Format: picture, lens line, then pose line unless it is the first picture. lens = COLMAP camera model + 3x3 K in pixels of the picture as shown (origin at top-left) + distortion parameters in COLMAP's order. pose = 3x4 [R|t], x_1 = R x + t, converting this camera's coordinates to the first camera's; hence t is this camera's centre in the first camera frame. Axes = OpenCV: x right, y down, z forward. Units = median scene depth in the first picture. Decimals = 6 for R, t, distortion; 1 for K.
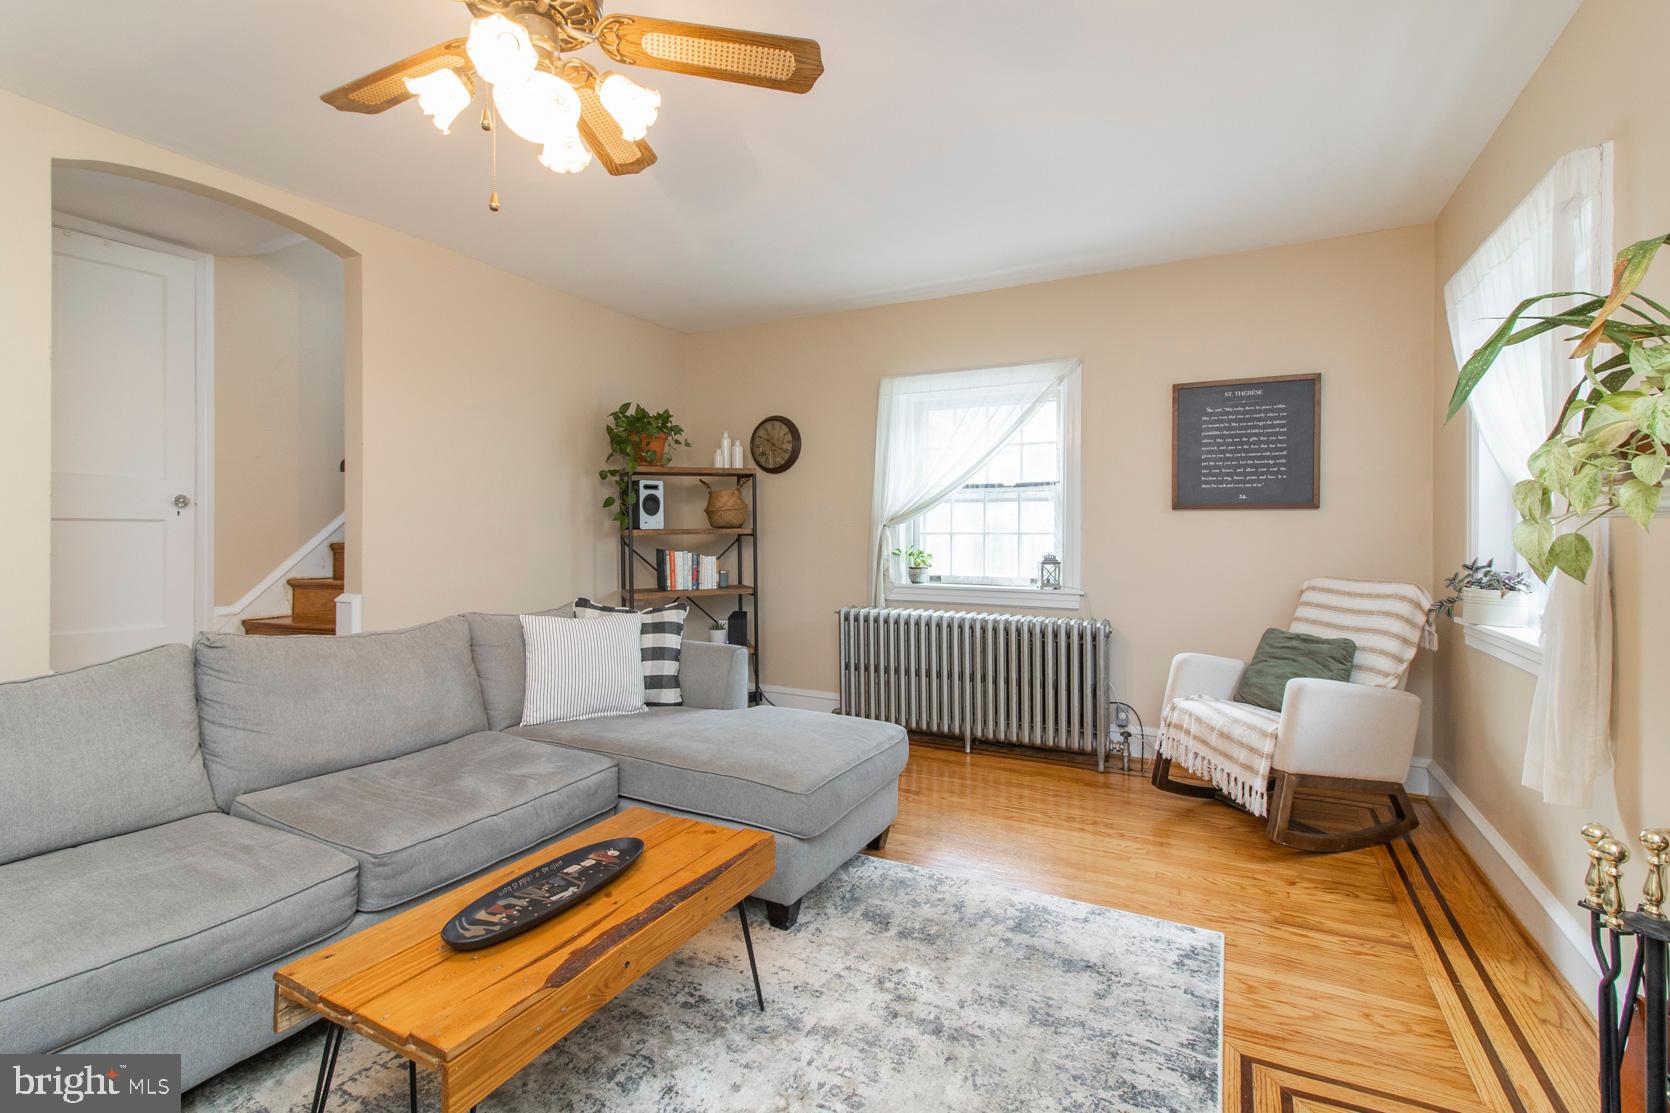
lens RADIAL K [[767.2, 0, 830.3], [0, 767.2, 541.9], [0, 0, 1]] dist [0.008457, 0.001847]
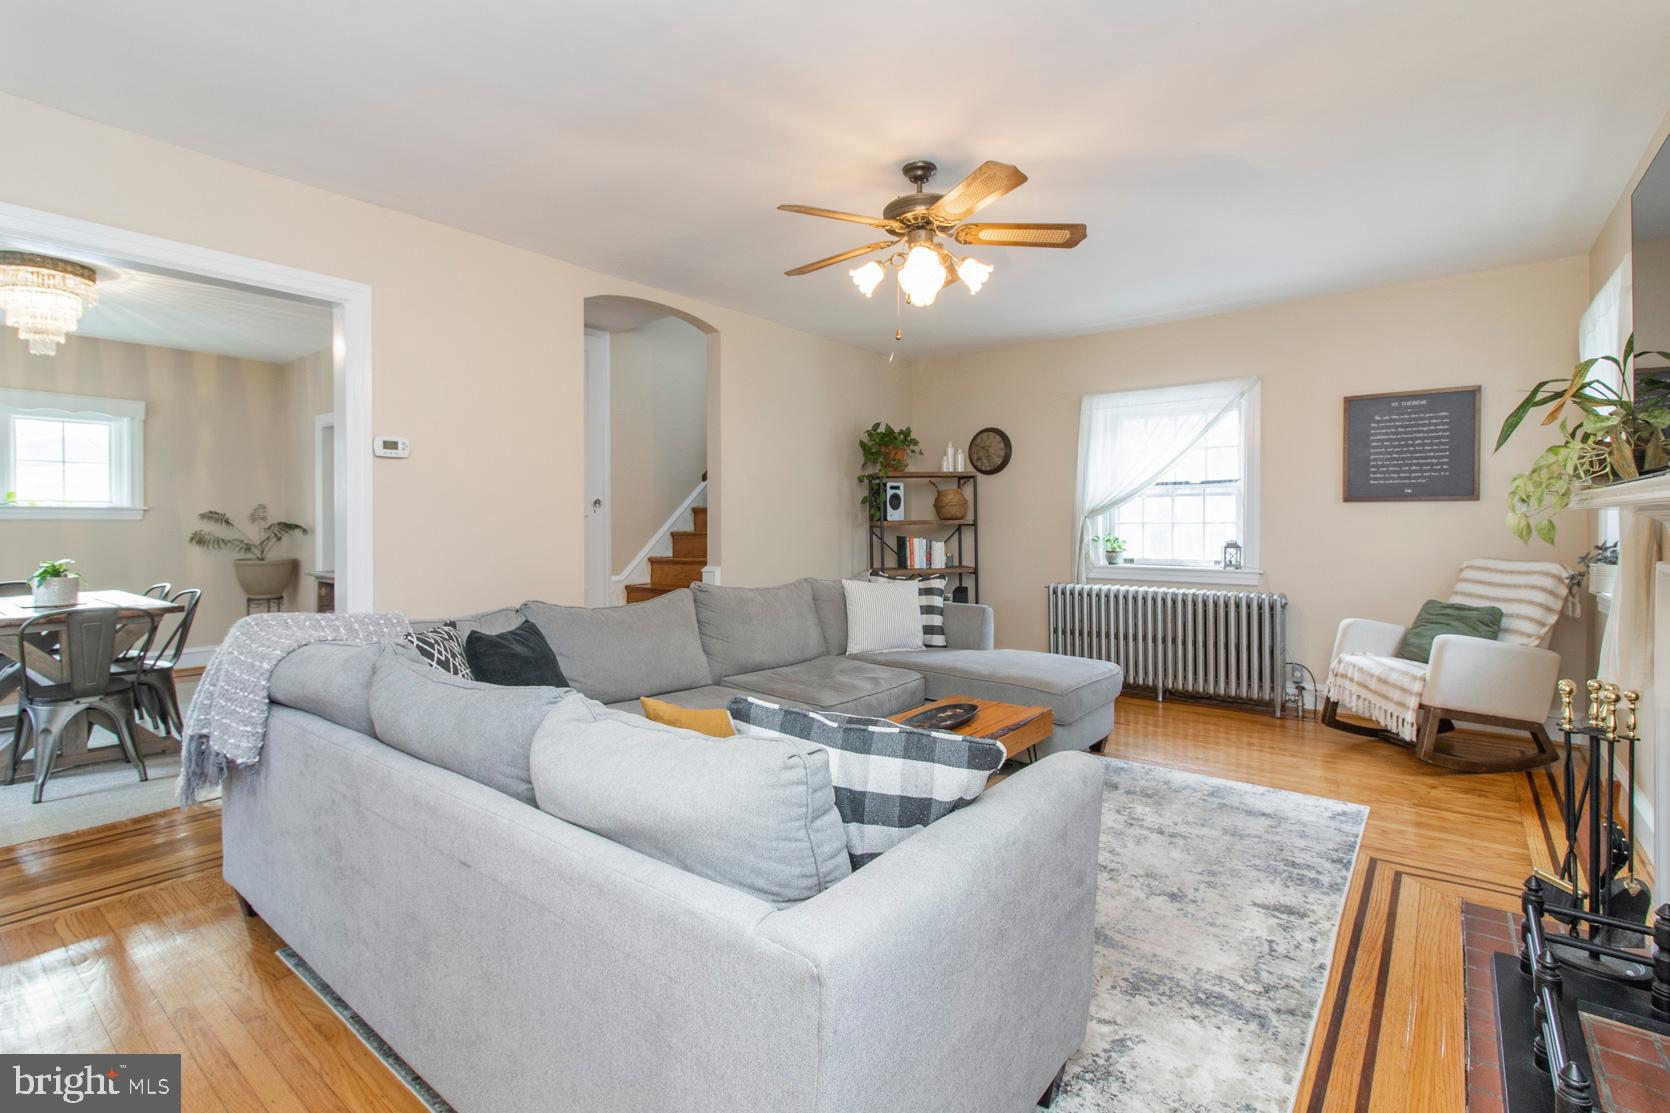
lens RADIAL K [[767.2, 0, 844.8], [0, 767.2, 537.0], [0, 0, 1]] dist [0.008457, 0.001847]
pose [[0.983562, -0.001000, -0.180570, -0.128661], [0.001737, 0.999991, 0.003921, 0.007926], [0.180564, -0.004170, 0.983554, -0.405969]]
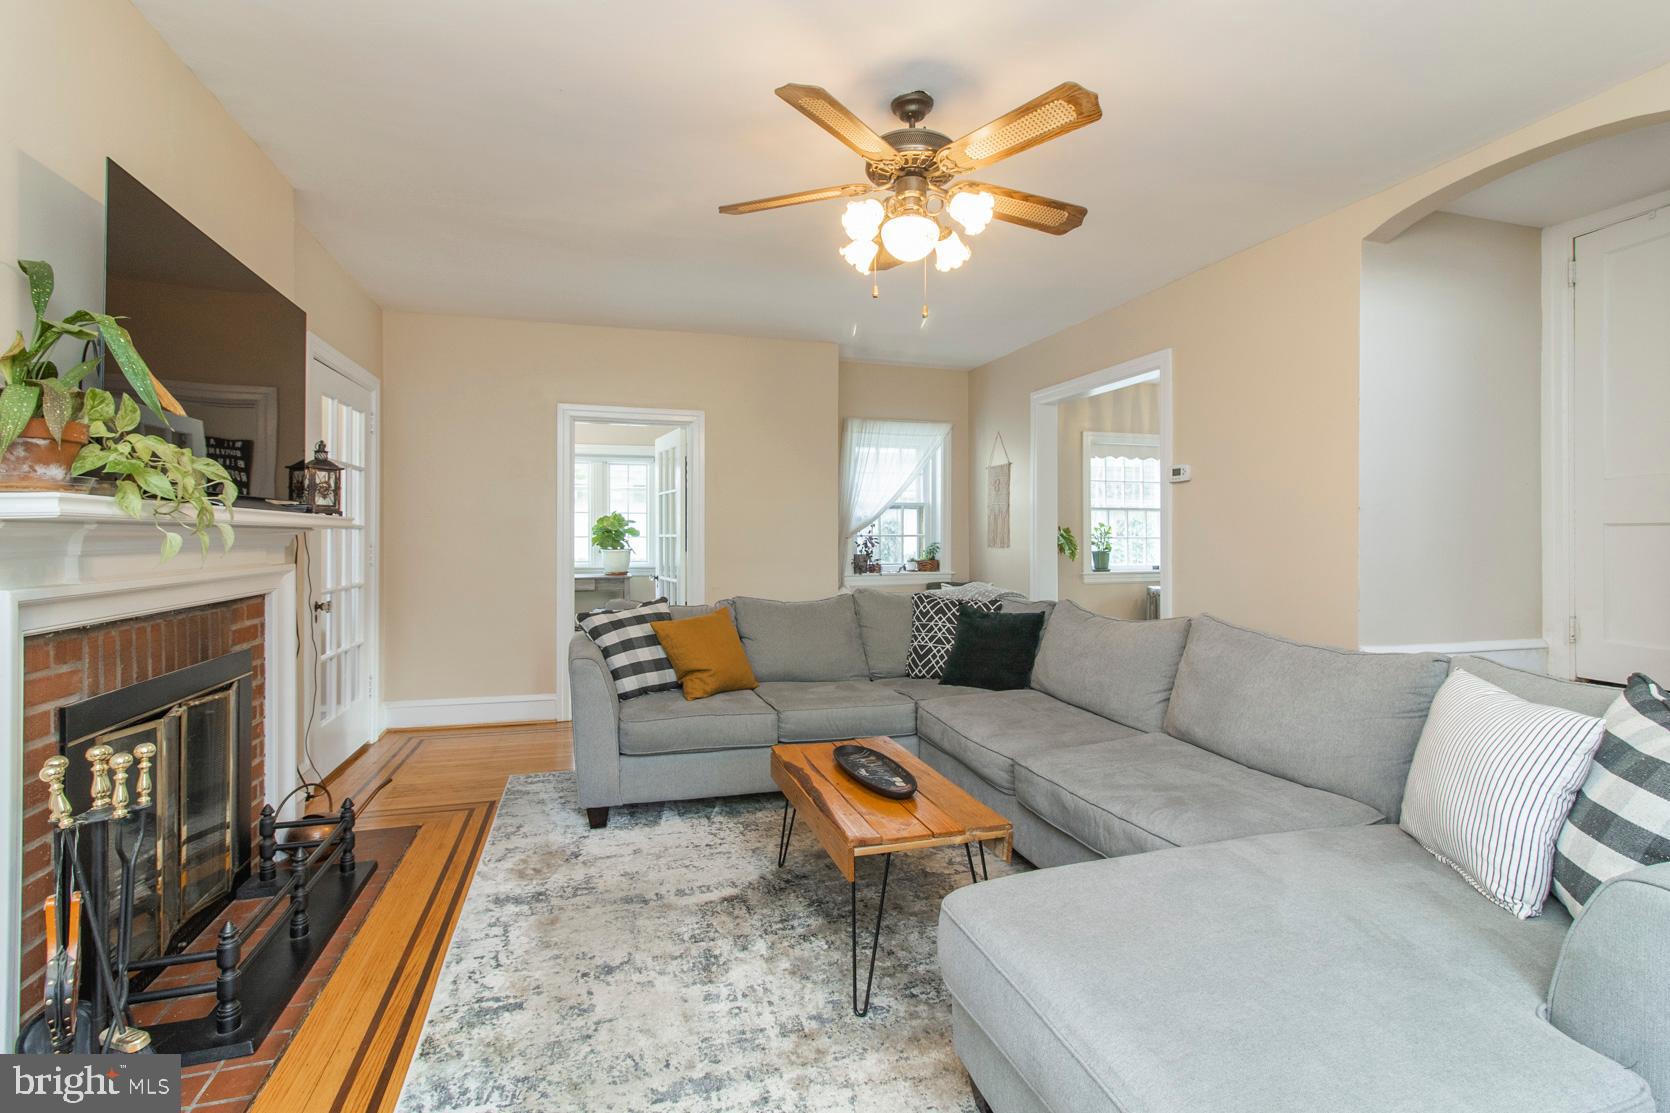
lens RADIAL K [[767.2, 0, 825.9], [0, 767.2, 548.3], [0, 0, 1]] dist [0.008457, 0.001847]
pose [[-0.720637, 0.006416, -0.693283, 0.385612], [-0.002064, 0.999933, 0.011399, -0.001253], [0.693309, 0.009646, -0.720575, 1.037520]]
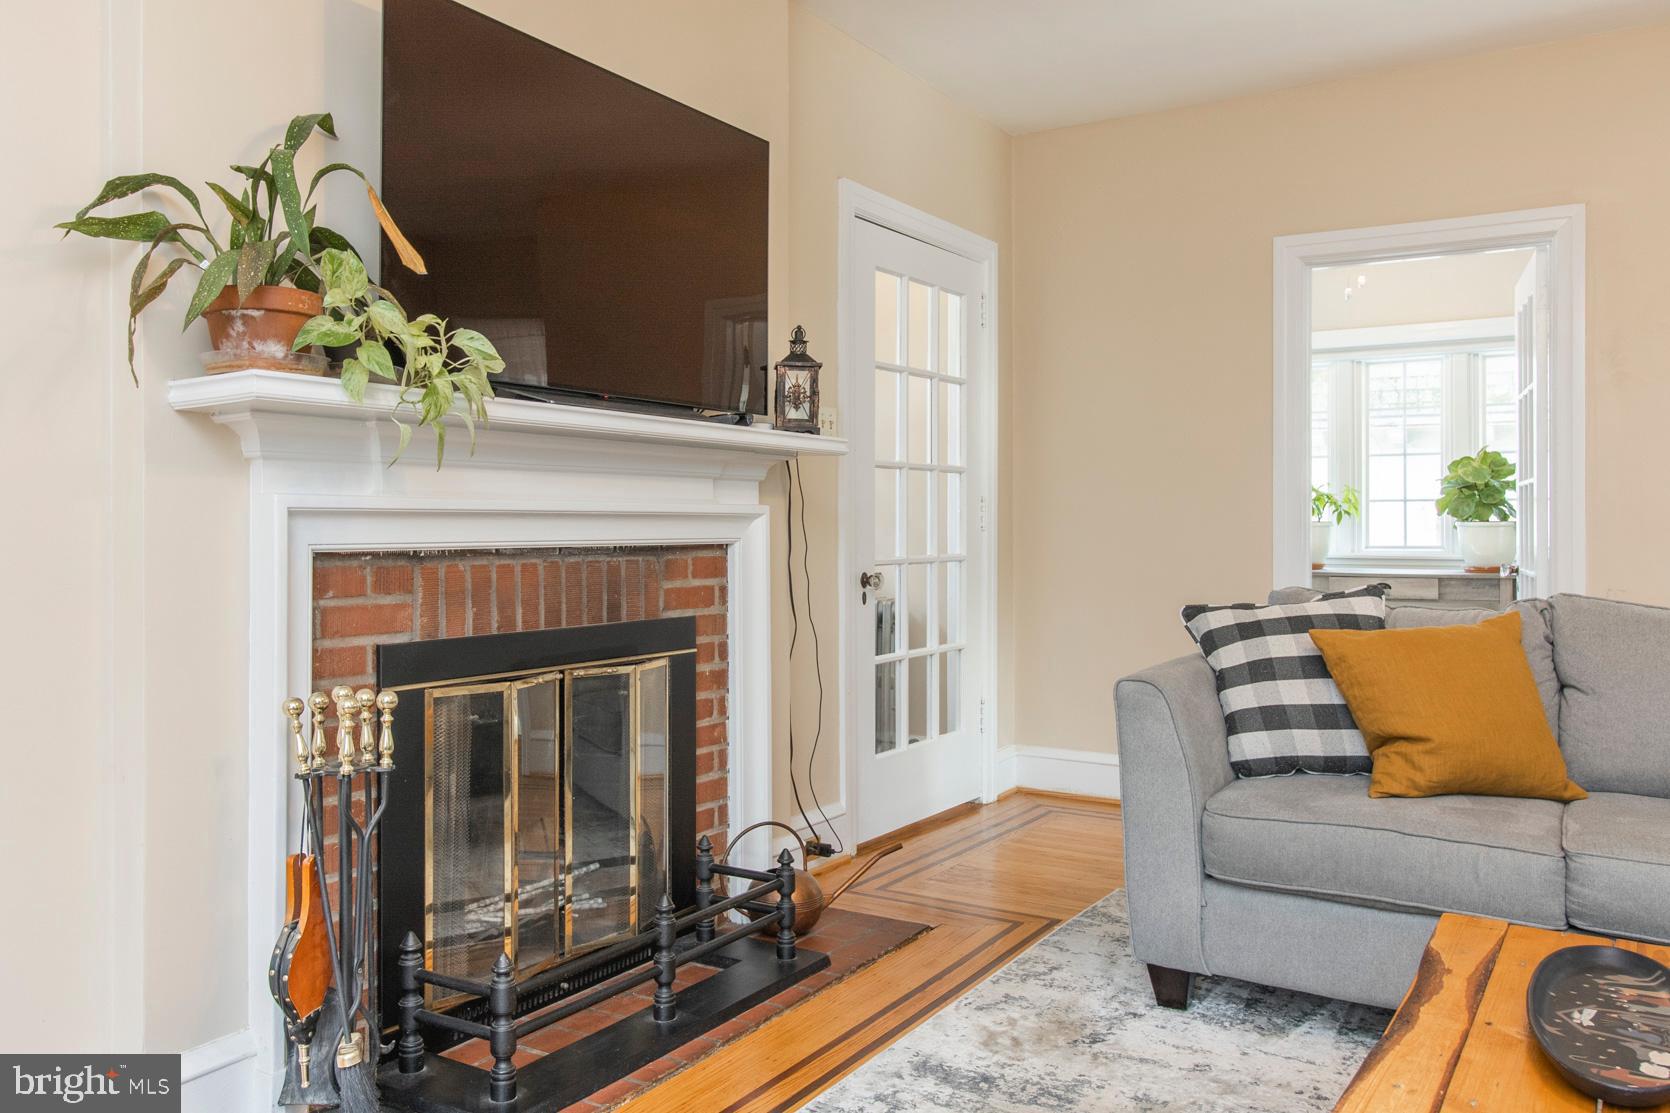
lens RADIAL K [[1319.5, 0, 828.1], [0, 1319.5, 540.1], [0, 0, 1]] dist [0.007036, -0.001774]
pose [[-0.997338, -0.004404, 0.072780, 0.076535], [-0.003791, 0.999956, 0.008548, 0.047916], [-0.072815, 0.008249, -0.997311, 1.032722]]
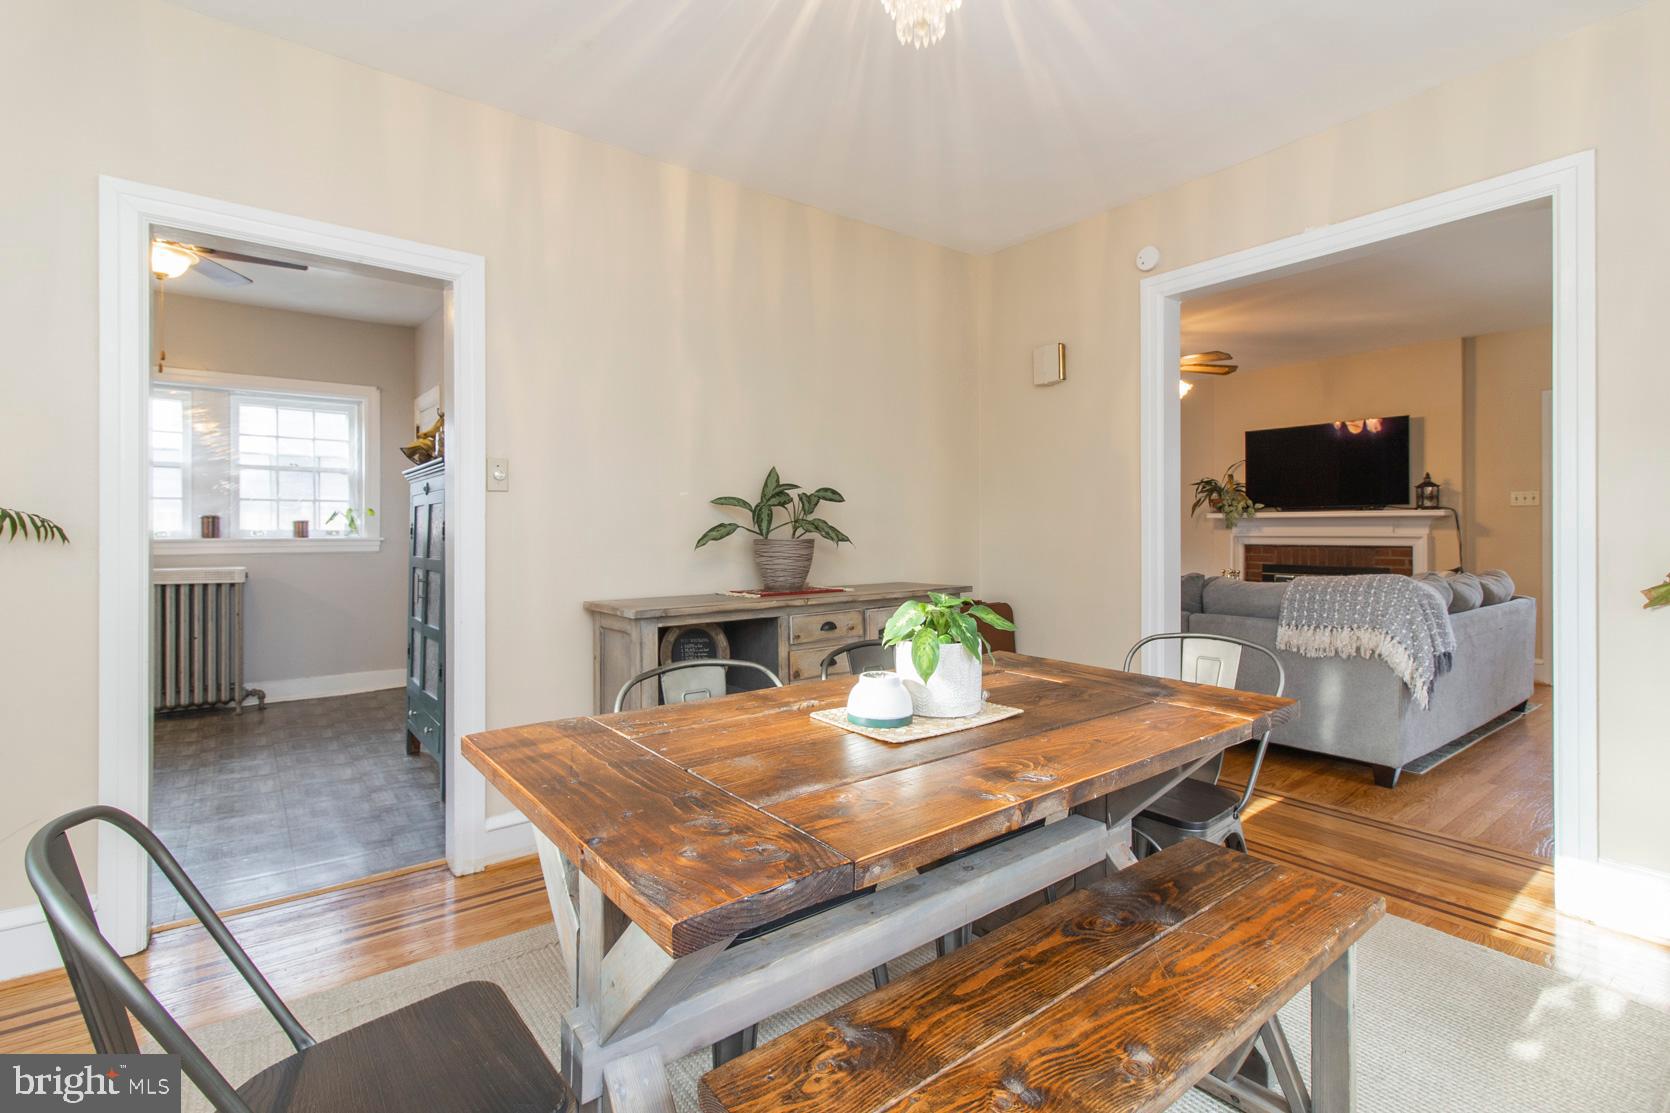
lens RADIAL K [[767.2, 0, 858.0], [0, 767.2, 525.7], [0, 0, 1]] dist [0.008457, 0.001847]
pose [[0.400522, 0.003942, 0.916278, -2.074886], [0.001896, 0.999985, -0.005131, 0.015980], [-0.916285, 0.003792, 0.400509, 0.464072]]
